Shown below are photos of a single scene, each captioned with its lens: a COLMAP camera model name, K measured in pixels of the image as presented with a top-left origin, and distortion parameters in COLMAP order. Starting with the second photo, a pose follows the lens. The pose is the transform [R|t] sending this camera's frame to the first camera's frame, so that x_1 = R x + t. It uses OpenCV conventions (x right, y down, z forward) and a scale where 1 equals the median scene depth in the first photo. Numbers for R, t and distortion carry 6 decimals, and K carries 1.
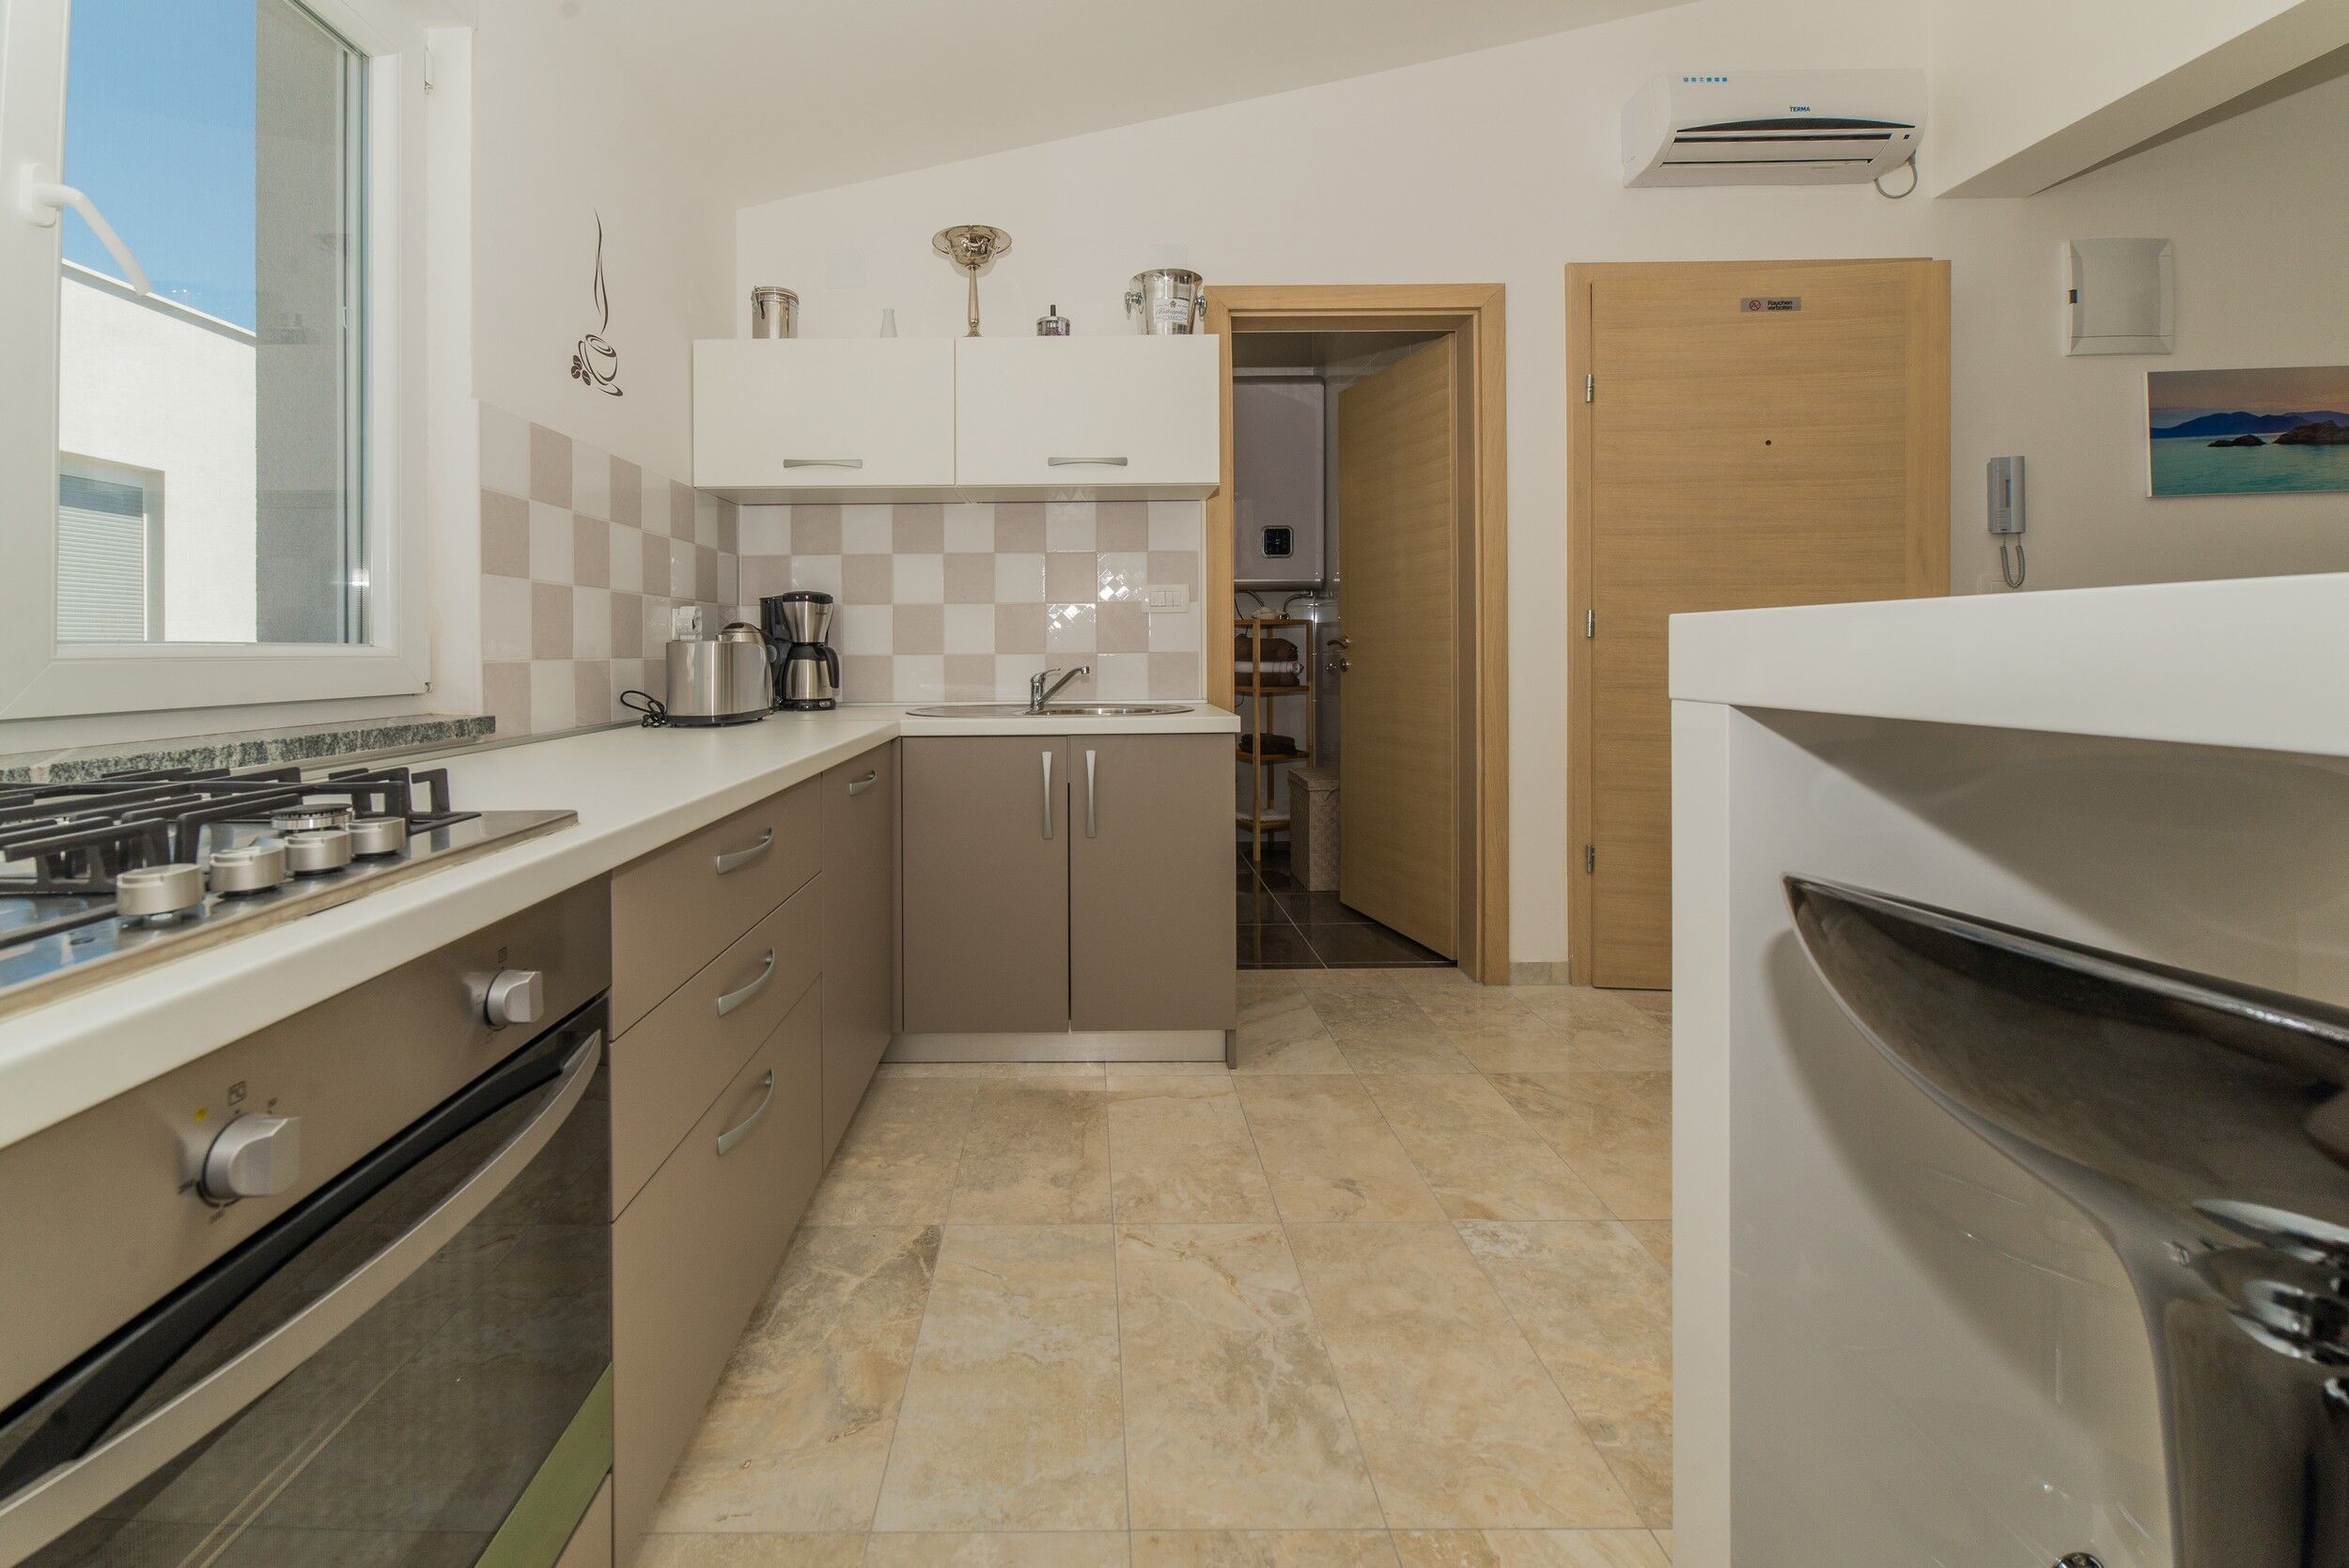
lens RADIAL K [[953.0, 0, 1085.0], [0, 953.0, 651.5], [0, 0, 1]] dist [0.000970, -0.000335]
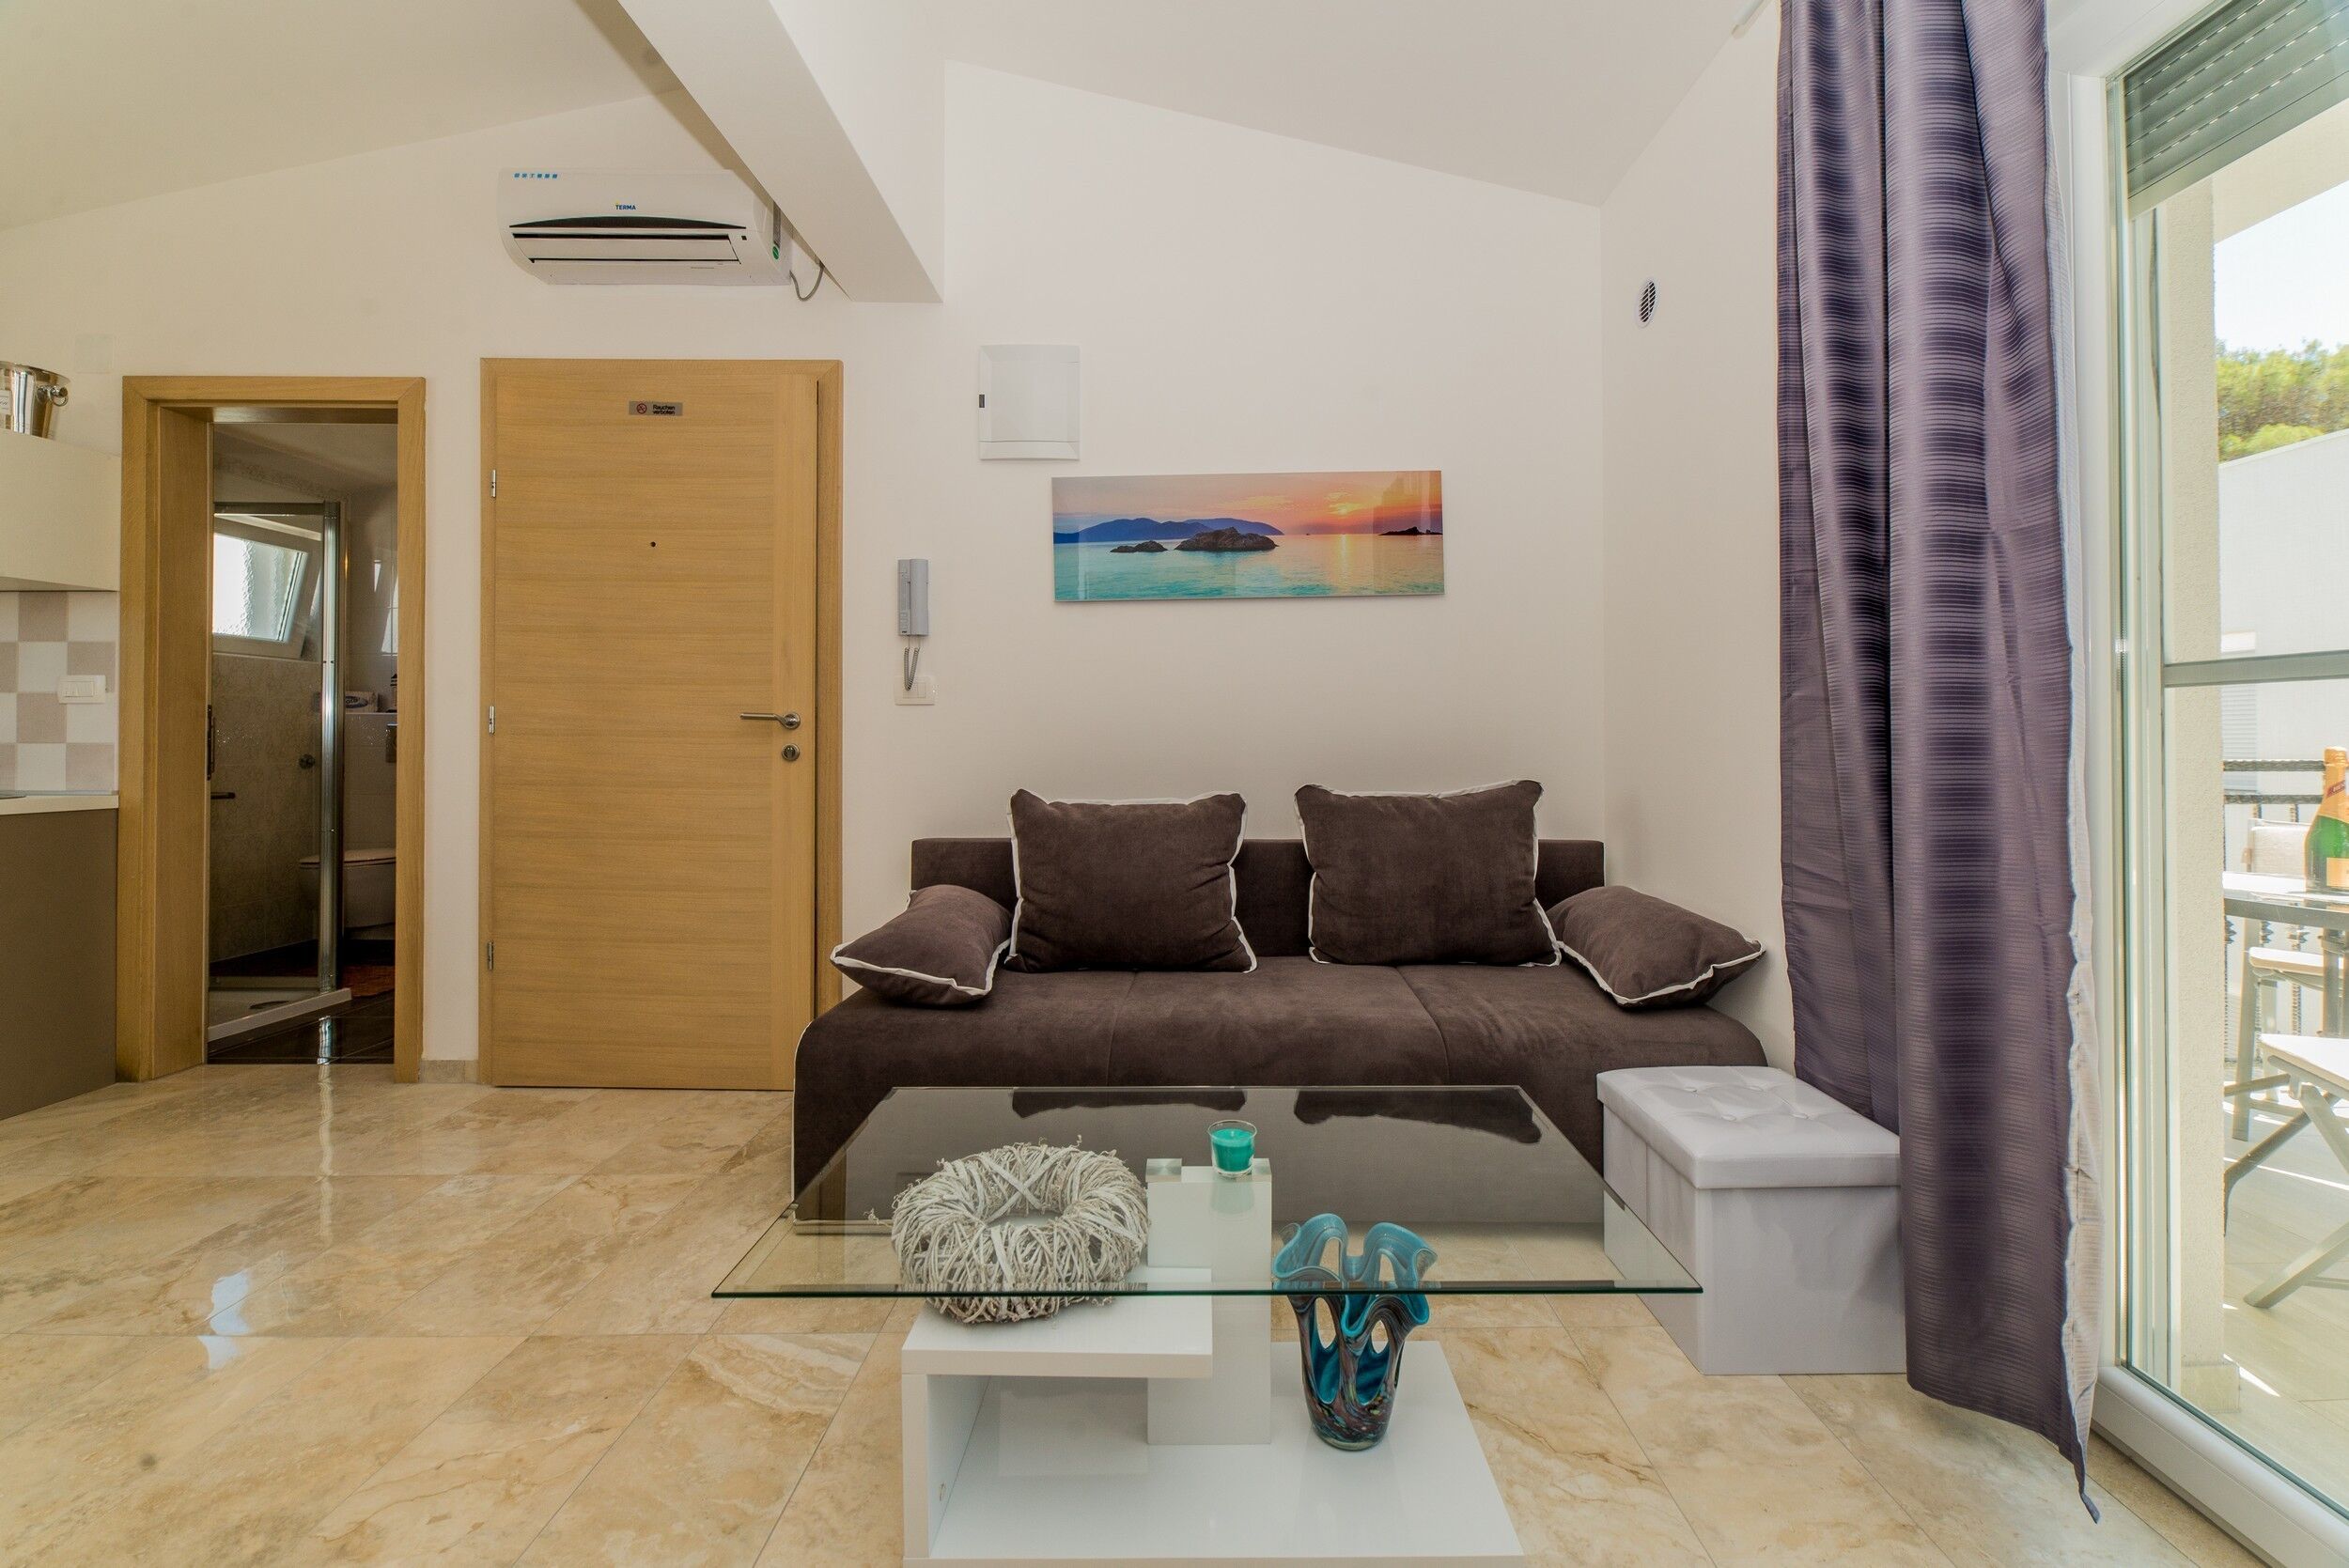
lens RADIAL K [[934.6, 0, 1217.2], [0, 934.6, 737.8], [0, 0, 1]] dist [-0.001112, -0.000564]
pose [[0.999715, 0.011480, 0.020913, 1.272123], [-0.011487, 0.999934, 0.000230, -0.019828], [-0.020909, -0.000471, 0.999781, 0.009531]]
